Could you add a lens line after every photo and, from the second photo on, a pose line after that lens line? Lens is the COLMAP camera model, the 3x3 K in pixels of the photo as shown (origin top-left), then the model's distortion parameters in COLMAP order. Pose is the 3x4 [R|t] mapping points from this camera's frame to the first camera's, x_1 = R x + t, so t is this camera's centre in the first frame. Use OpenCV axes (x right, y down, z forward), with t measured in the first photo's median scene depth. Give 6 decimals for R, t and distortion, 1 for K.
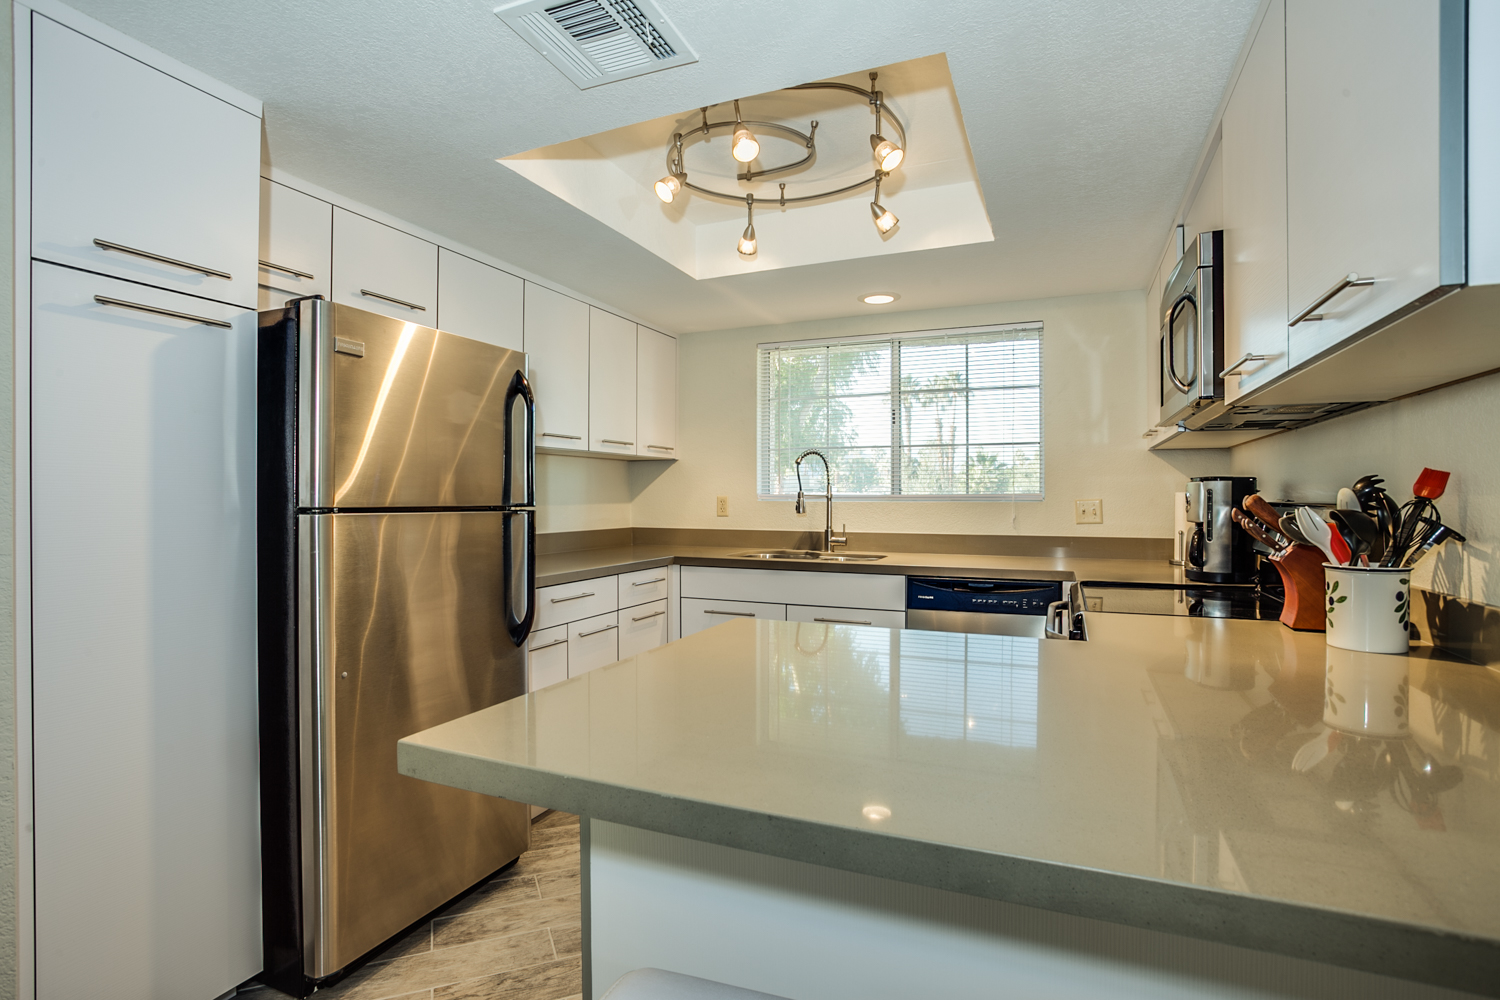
lens RADIAL K [[745.3, 0, 750.0], [0, 745.3, 500.0], [0, 0, 1]] dist [-0.002240, 0.000881]
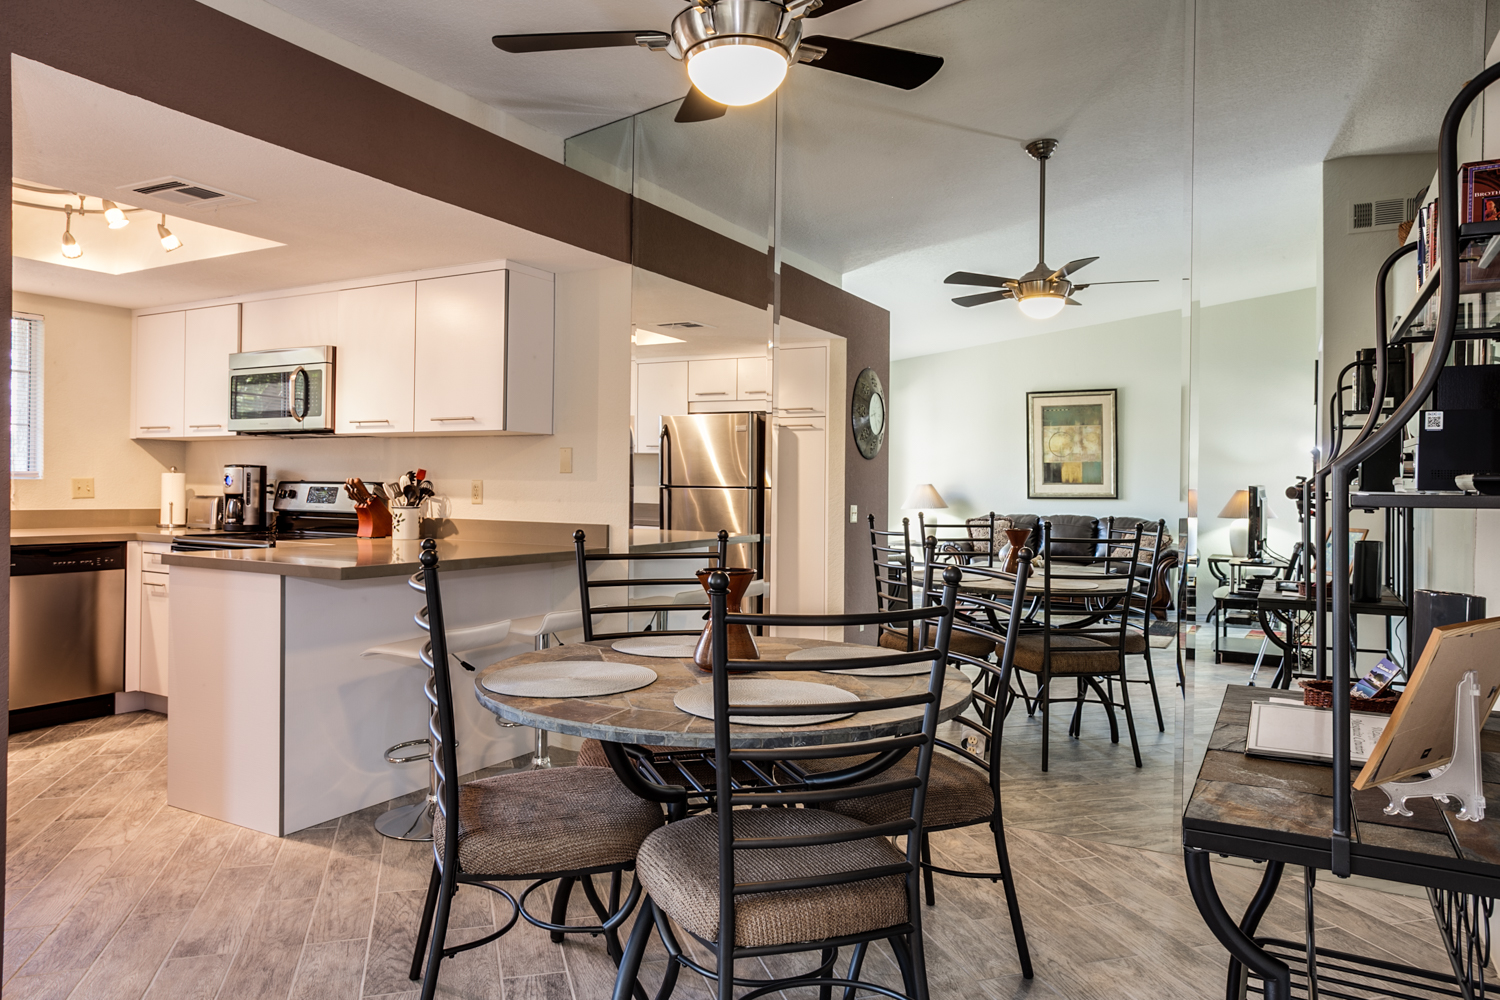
lens RADIAL K [[994.6, 0, 750.0], [0, 994.6, 500.0], [0, 0, 1]] dist [-0.003075, 0.002037]
pose [[0.076487, -0.006740, 0.997048, -1.181322], [-0.010863, 0.999912, 0.007593, 0.012879], [-0.997011, -0.011412, 0.076407, -0.198525]]
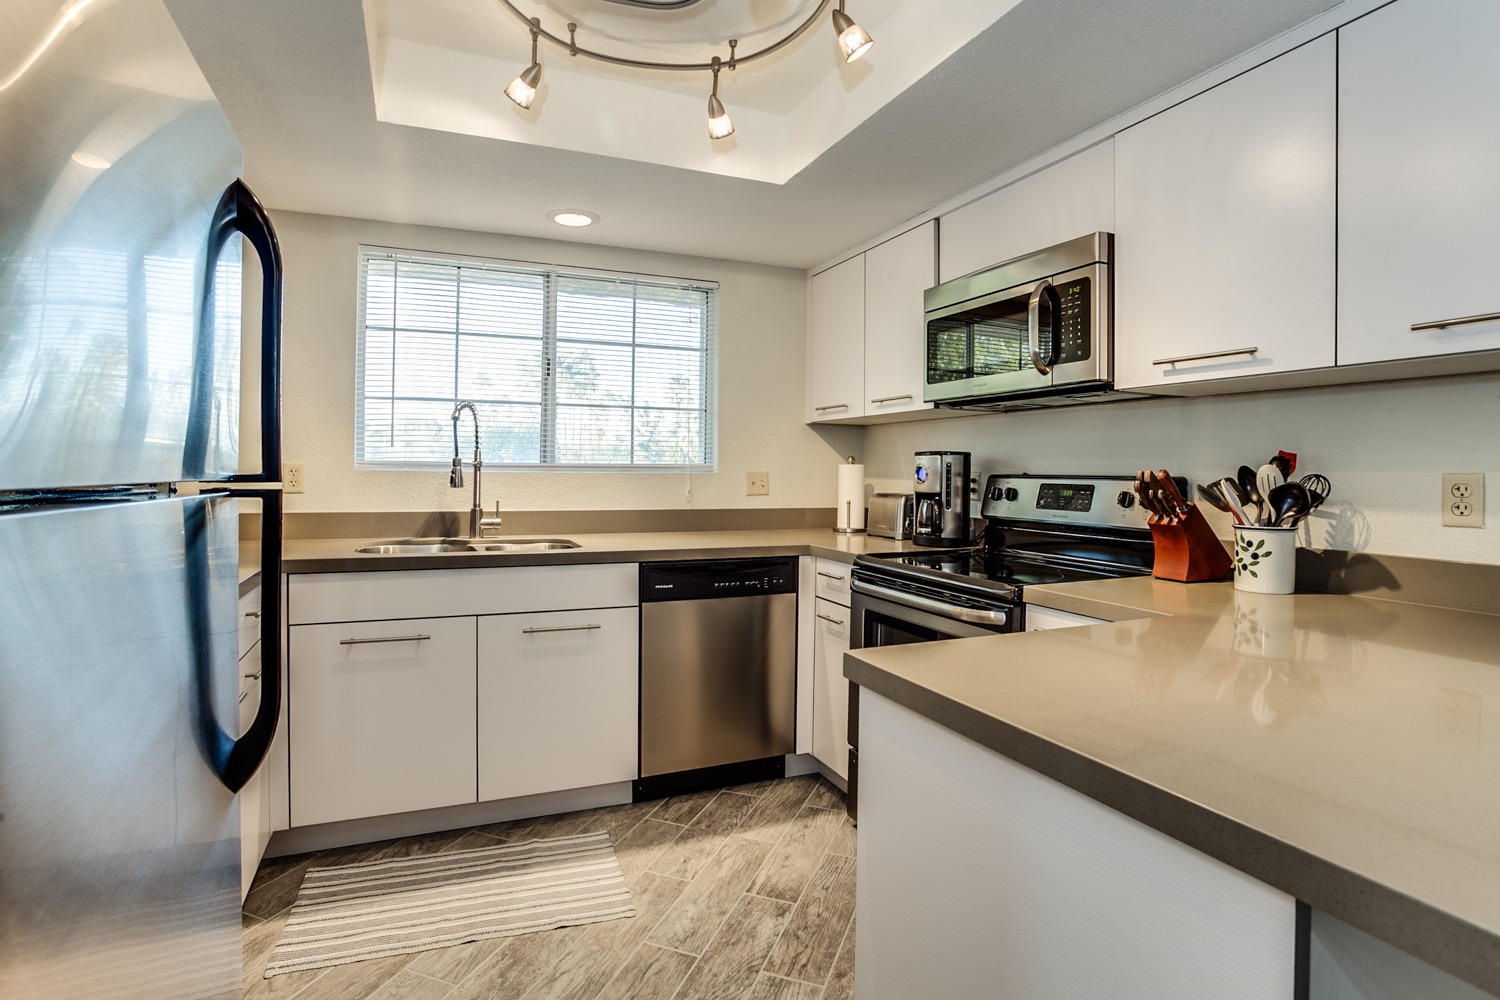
lens RADIAL K [[753.6, 0, 714.6], [0, 753.6, 473.4], [0, 0, 1]] dist [-0.037722, 0.000702]
pose [[0.696456, 0.003727, 0.717589, -0.350967], [-0.006938, 0.999975, 0.001541, 0.001535], [-0.717566, -0.006052, 0.696465, 0.388617]]
